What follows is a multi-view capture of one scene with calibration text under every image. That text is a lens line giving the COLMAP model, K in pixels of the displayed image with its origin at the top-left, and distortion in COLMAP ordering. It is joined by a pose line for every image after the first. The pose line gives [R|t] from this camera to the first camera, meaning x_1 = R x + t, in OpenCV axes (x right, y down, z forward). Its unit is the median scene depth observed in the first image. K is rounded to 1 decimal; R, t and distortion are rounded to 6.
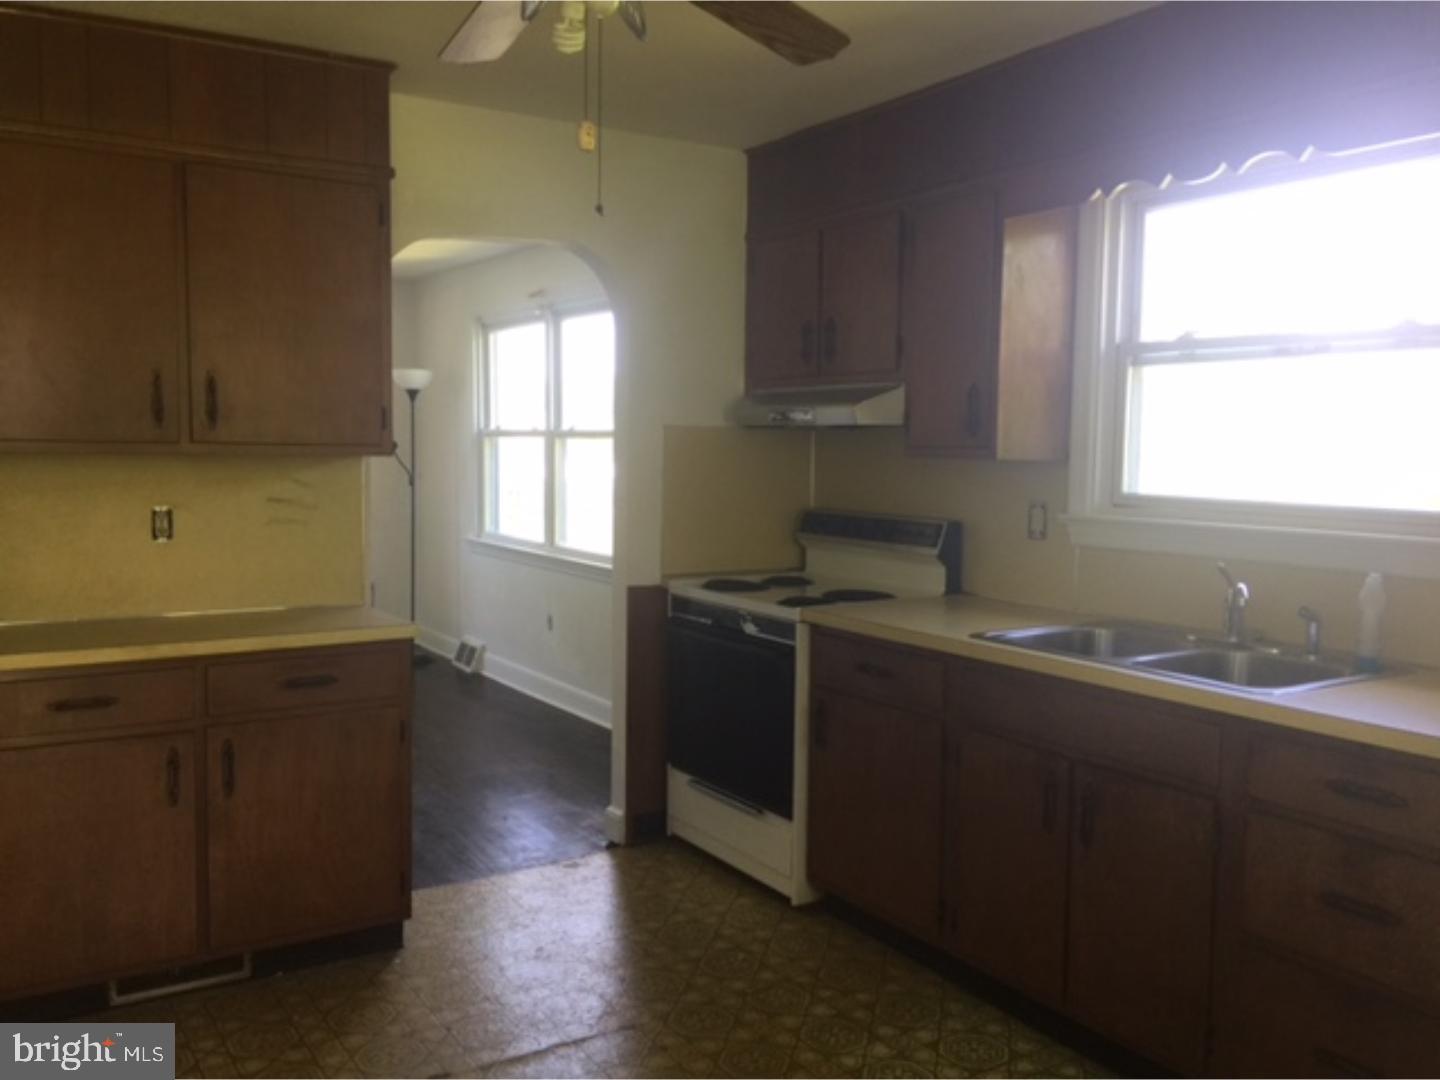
lens RADIAL K [[1256.3, 0, 718.9], [0, 1256.3, 539.0], [0, 0, 1]] dist [0.009789, 0.001044]
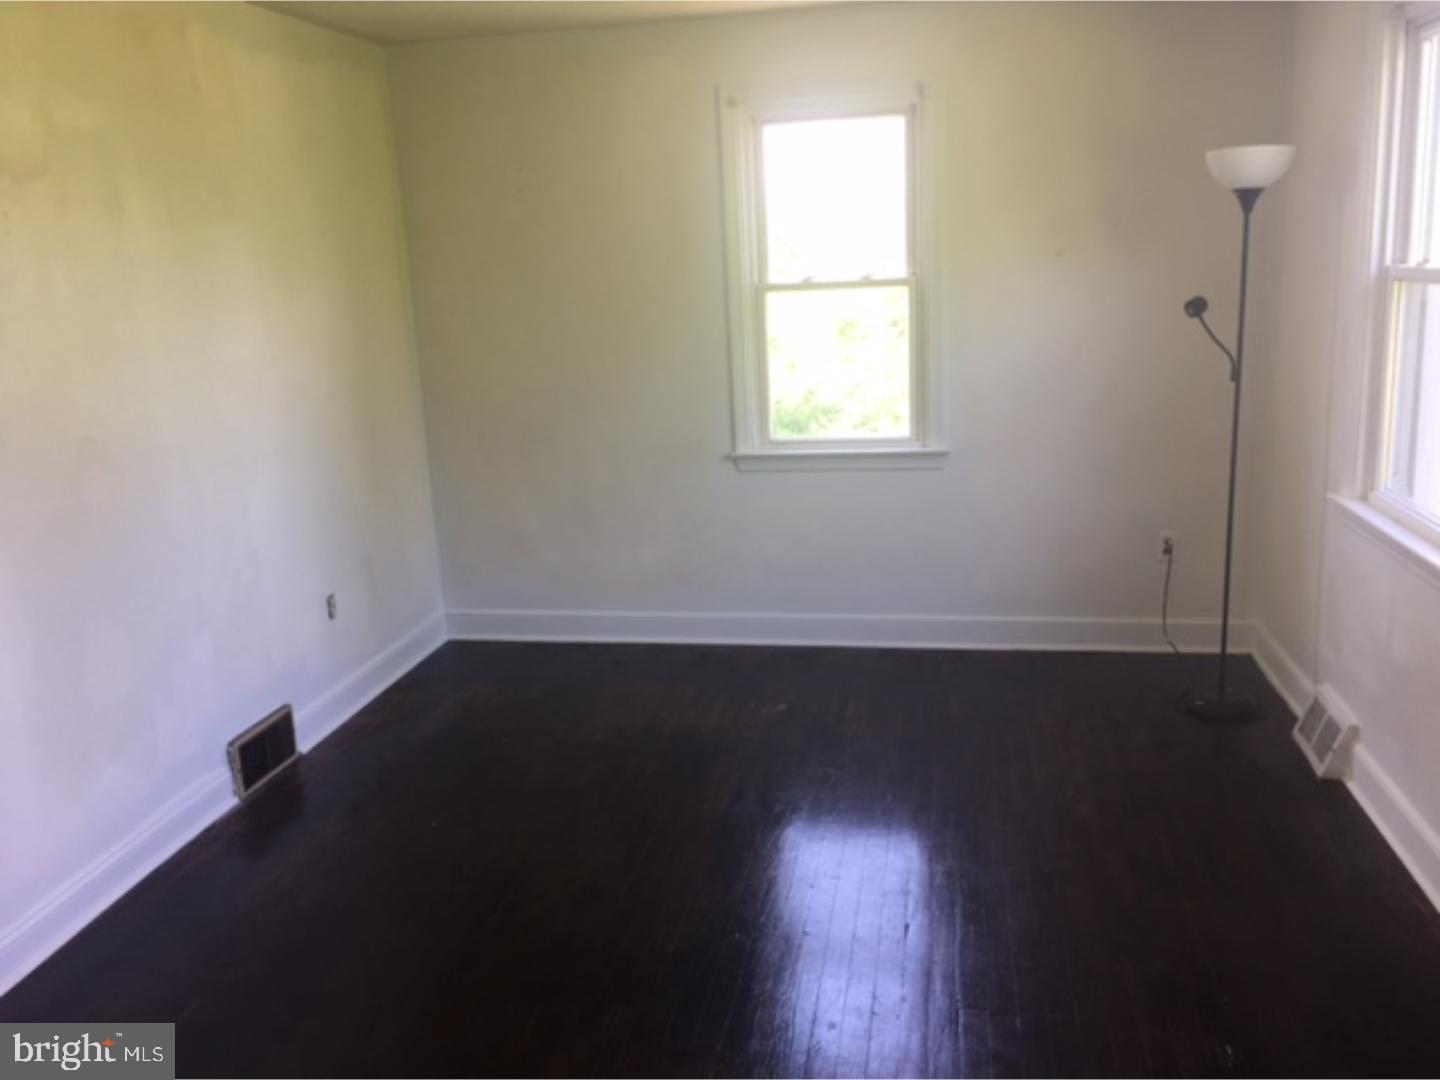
lens RADIAL K [[1256.3, 0, 718.4], [0, 1256.3, 536.5], [0, 0, 1]] dist [0.009789, 0.001044]
pose [[0.751809, 0.100794, -0.651631, -0.063771], [-0.009770, 0.989842, 0.141837, -0.052434], [0.659308, -0.100268, 0.745157, 0.487244]]
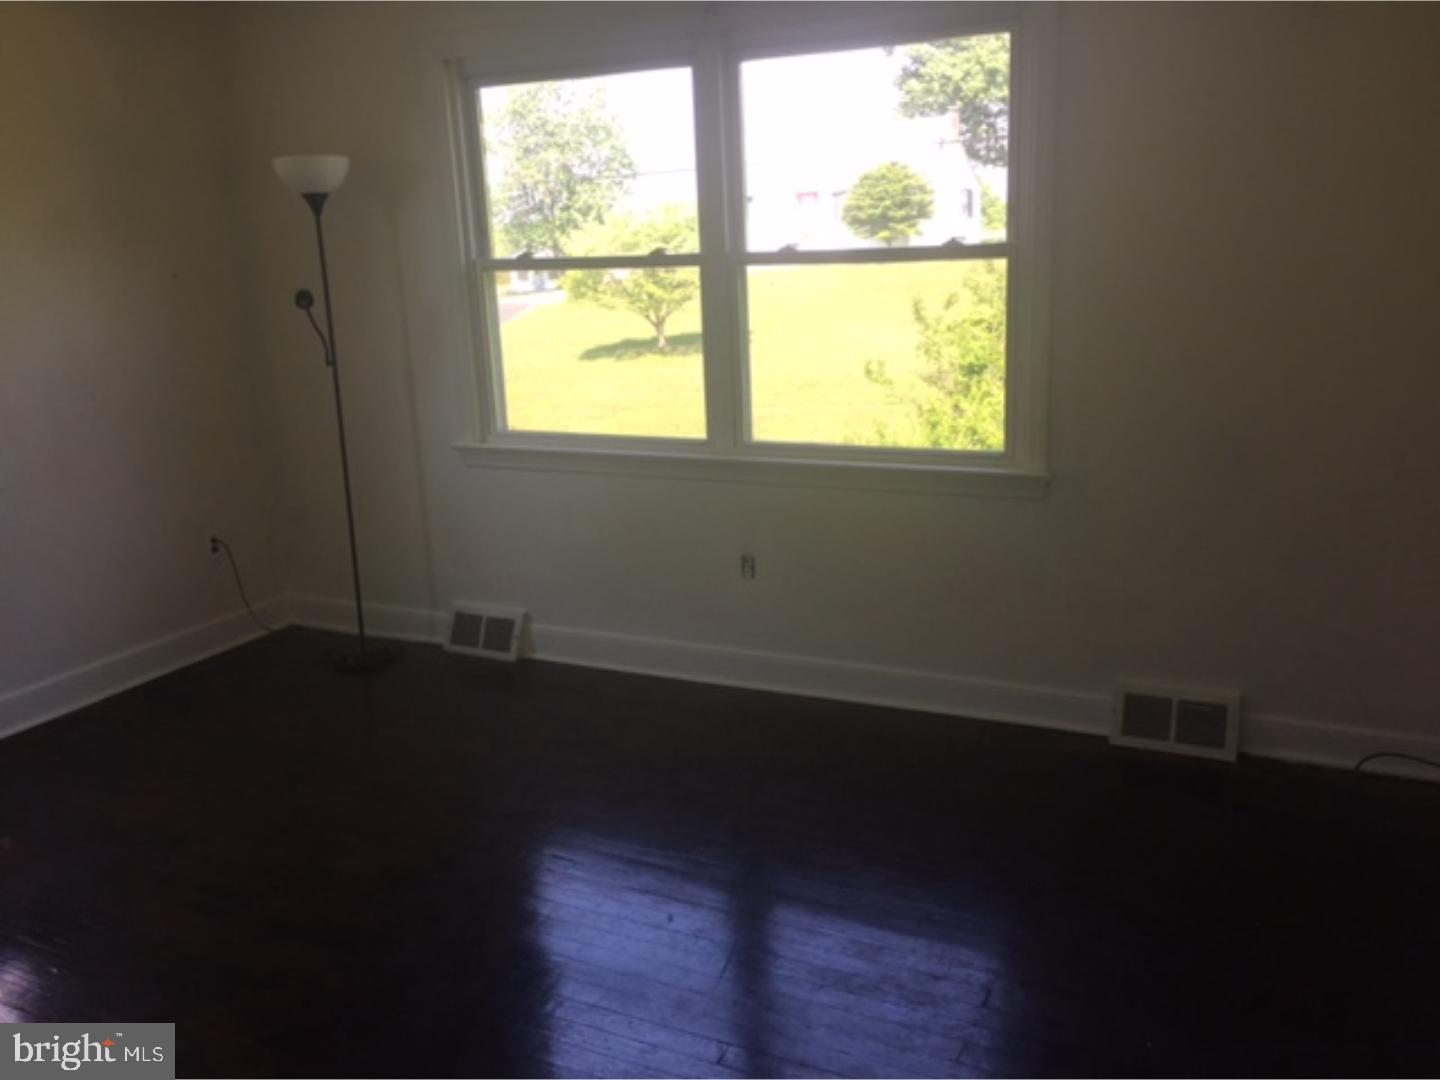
lens RADIAL K [[1256.3, 0, 716.9], [0, 1256.3, 541.5], [0, 0, 1]] dist [0.009789, 0.001044]
pose [[0.843069, -0.174173, 0.508821, -0.415149], [0.092195, 0.978906, 0.182328, -0.054403], [-0.529845, -0.106804, 0.841343, 0.429462]]
